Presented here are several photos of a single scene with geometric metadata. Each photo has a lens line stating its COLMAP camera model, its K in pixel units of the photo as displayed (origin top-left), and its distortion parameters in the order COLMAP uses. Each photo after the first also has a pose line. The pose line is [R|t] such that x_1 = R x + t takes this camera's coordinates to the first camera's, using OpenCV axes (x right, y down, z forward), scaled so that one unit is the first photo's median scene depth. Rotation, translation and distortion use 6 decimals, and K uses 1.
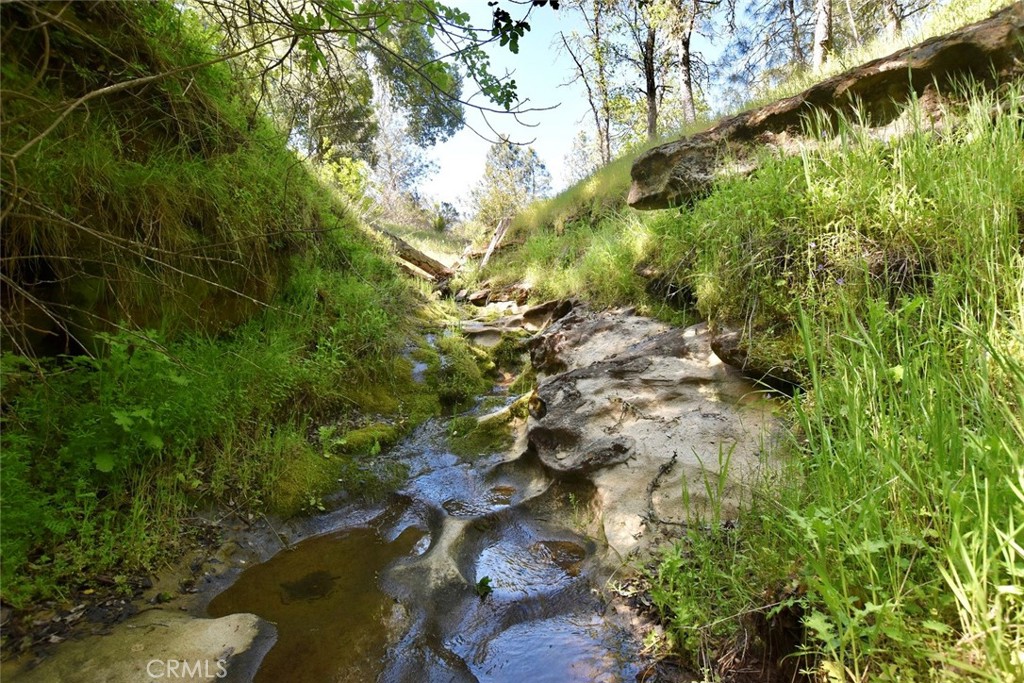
lens RADIAL K [[447.2, 0, 512.0], [0, 447.2, 341.5], [0, 0, 1]] dist [-0.027505, 0.000418]
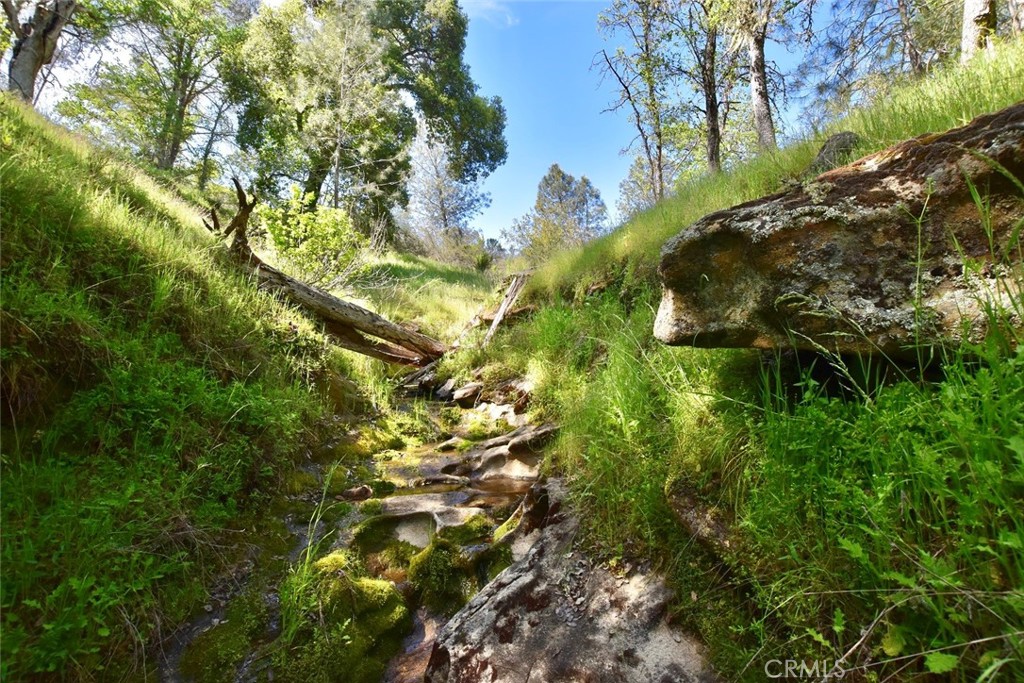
lens RADIAL K [[447.2, 0, 512.0], [0, 447.2, 341.5], [0, 0, 1]] dist [-0.027505, 0.000418]
pose [[0.991740, 0.006635, -0.128096, 0.059888], [-0.014263, 0.998173, -0.058719, -0.093729], [0.127473, 0.060061, 0.990022, 0.185596]]
